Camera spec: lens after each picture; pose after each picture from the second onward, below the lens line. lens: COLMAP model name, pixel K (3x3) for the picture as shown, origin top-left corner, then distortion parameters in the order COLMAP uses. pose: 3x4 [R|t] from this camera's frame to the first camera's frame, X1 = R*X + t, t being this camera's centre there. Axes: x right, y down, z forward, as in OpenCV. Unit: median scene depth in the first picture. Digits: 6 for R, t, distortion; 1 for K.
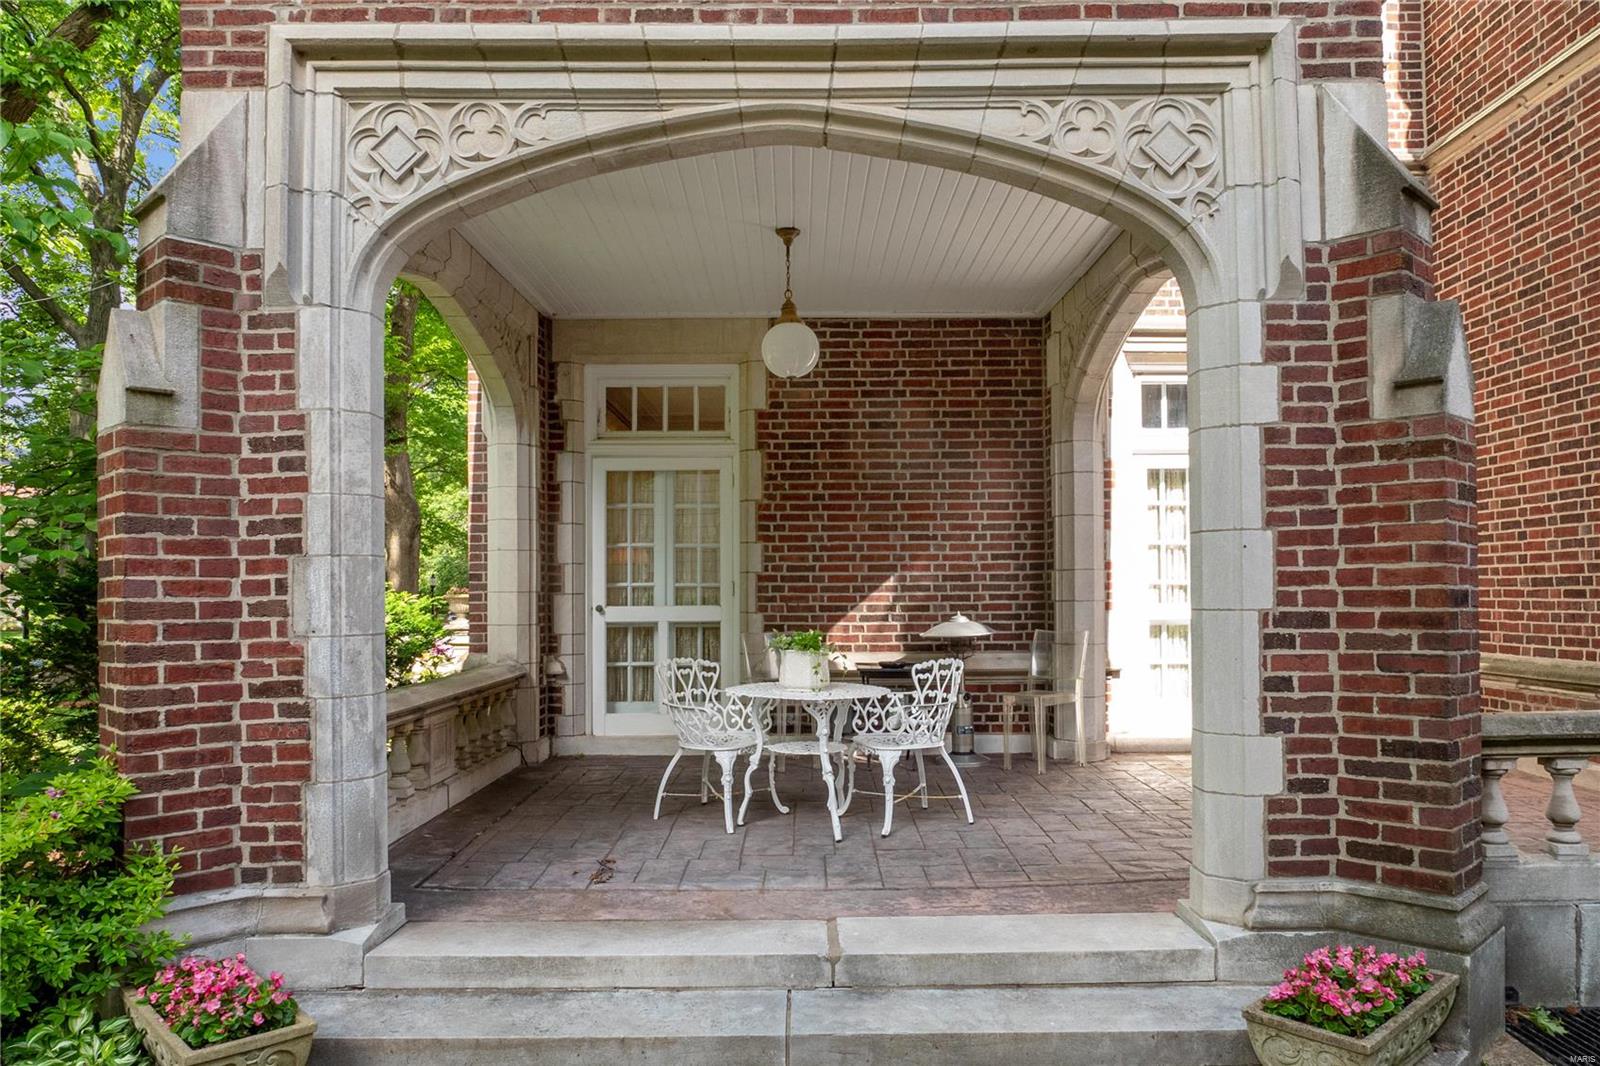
lens RADIAL K [[1093.9, 0, 792.3], [0, 1093.9, 562.0], [0, 0, 1]] dist [-0.020832, 0.002205]
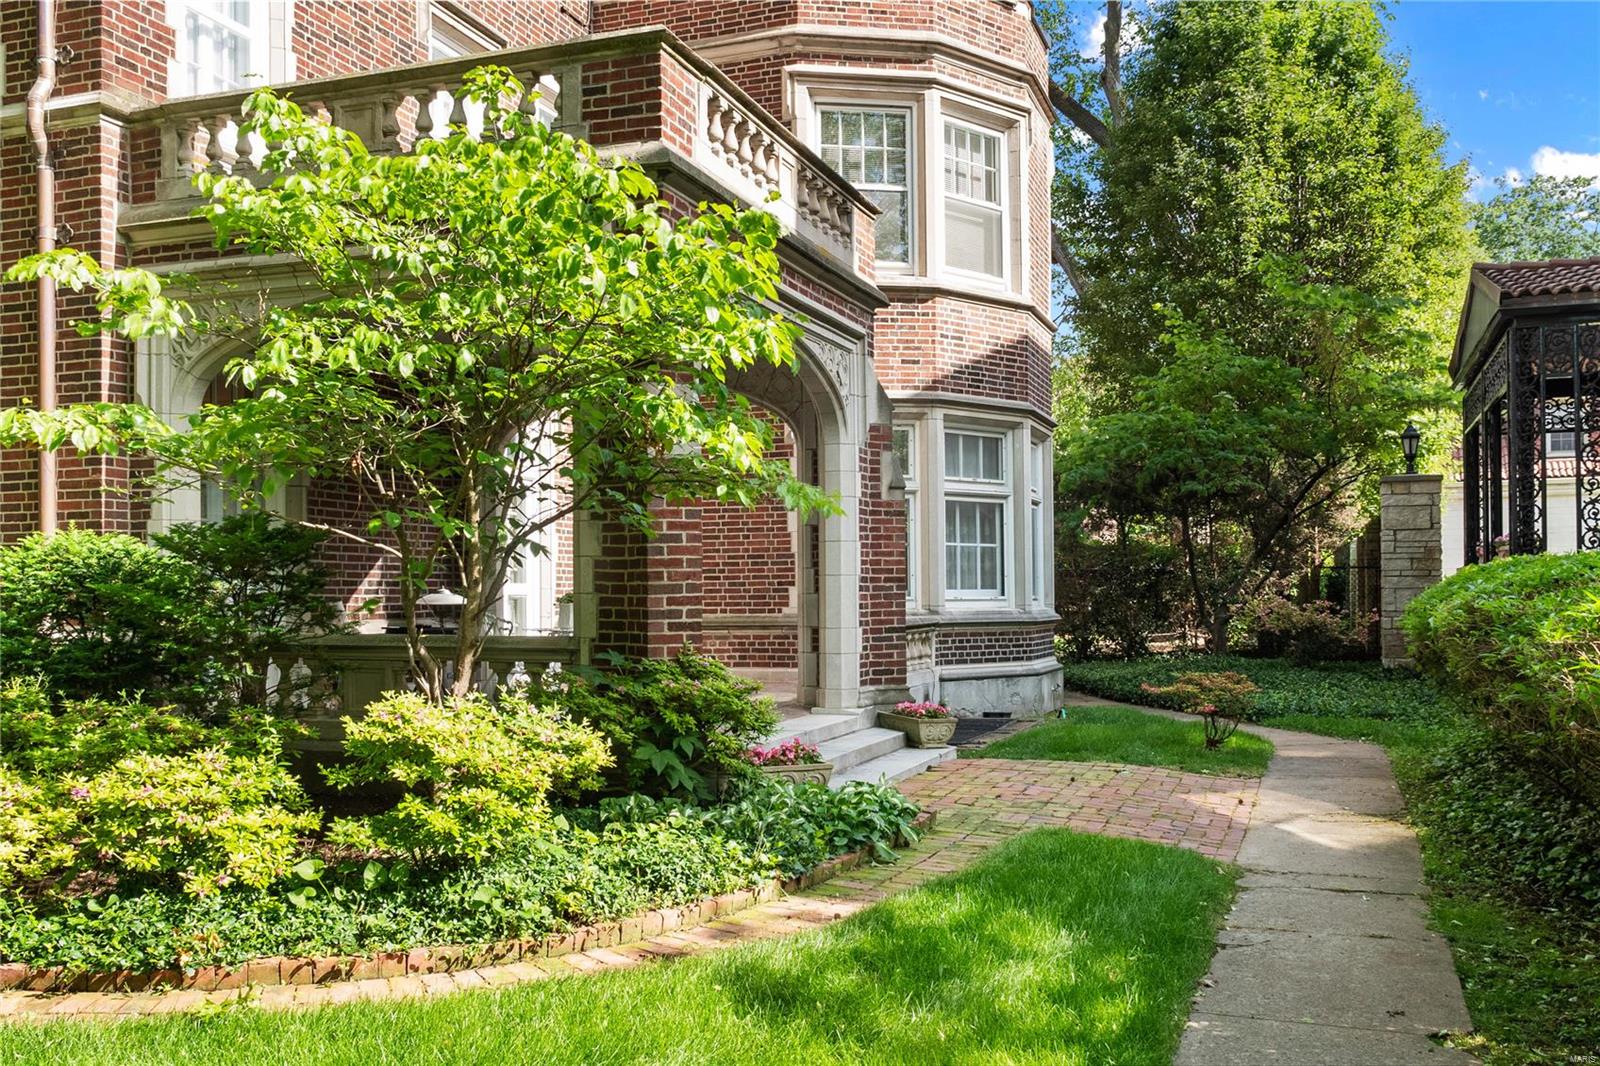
lens RADIAL K [[1423.0, 0, 794.9], [0, 1423.0, 538.2], [0, 0, 1]] dist [0.006605, -0.008270]
pose [[0.356270, 0.041877, 0.933444, -2.508062], [-0.023742, 0.999078, -0.035760, 0.076994], [-0.934081, -0.009422, 0.356936, 0.017942]]
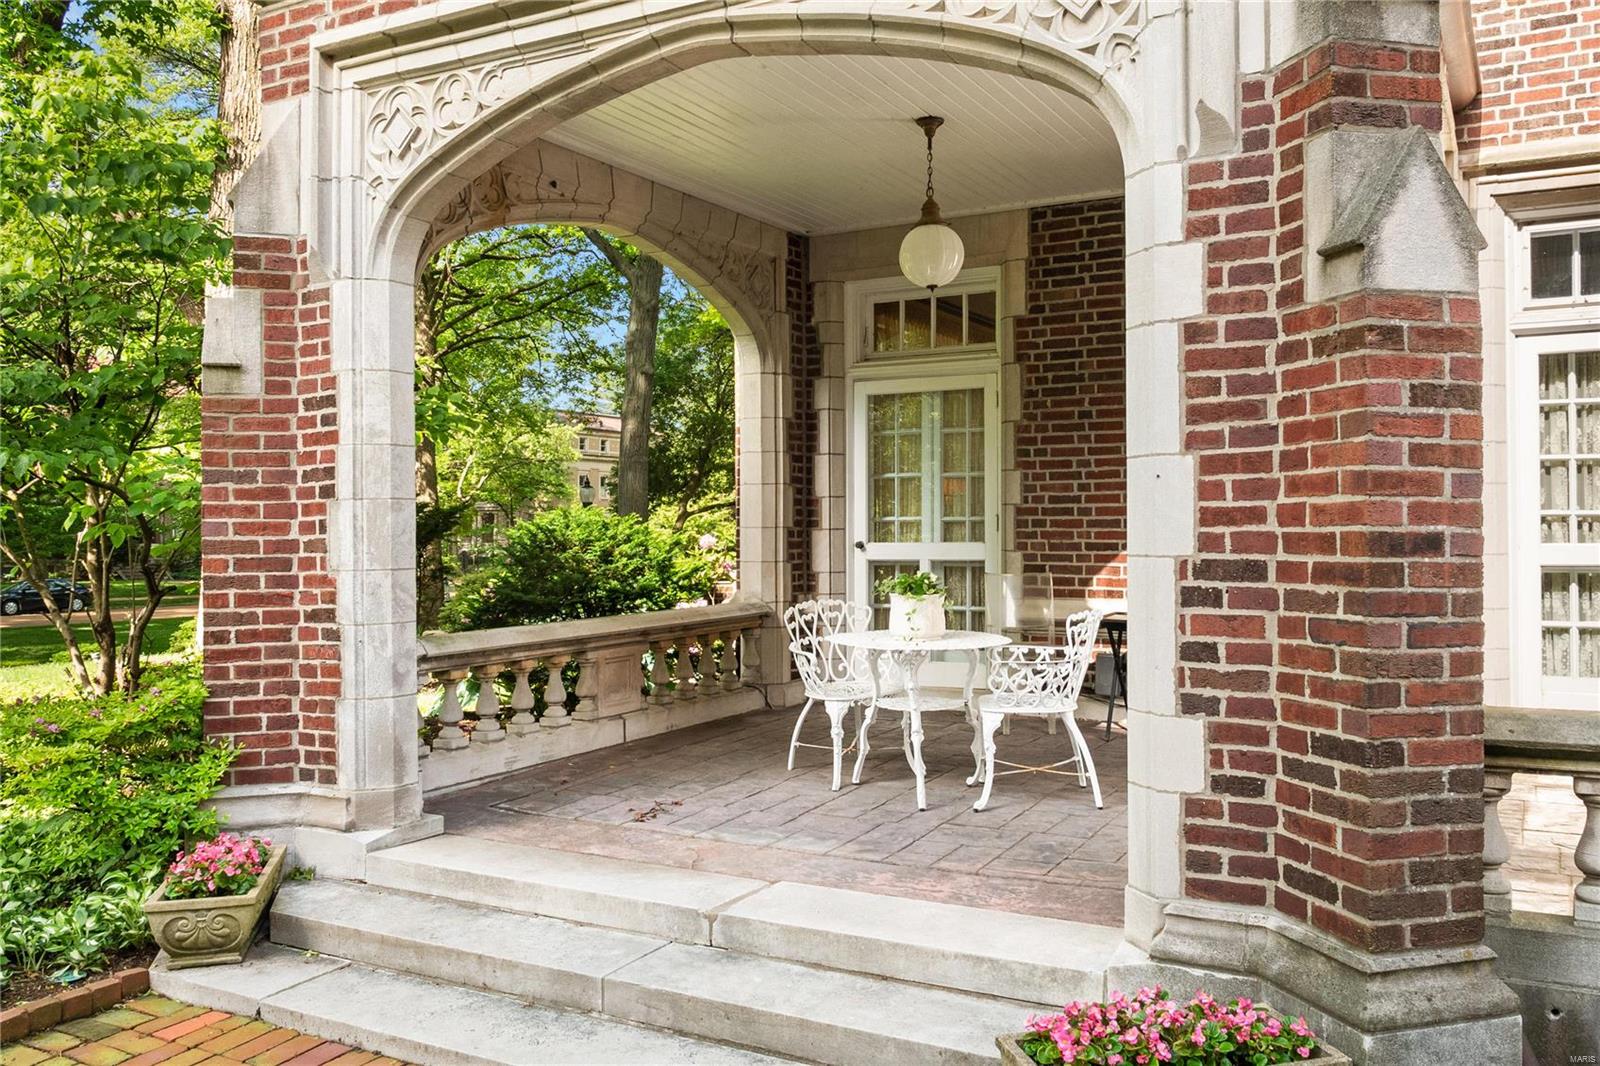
lens RADIAL K [[1278.9, 0, 801.9], [0, 1278.9, 503.4], [0, 0, 1]] dist [-0.003854, -0.002666]
pose [[0.875768, -0.008665, -0.482655, 0.633192], [0.015194, 0.999838, 0.009620, -0.007412], [0.482494, -0.015758, 0.875758, 0.061880]]
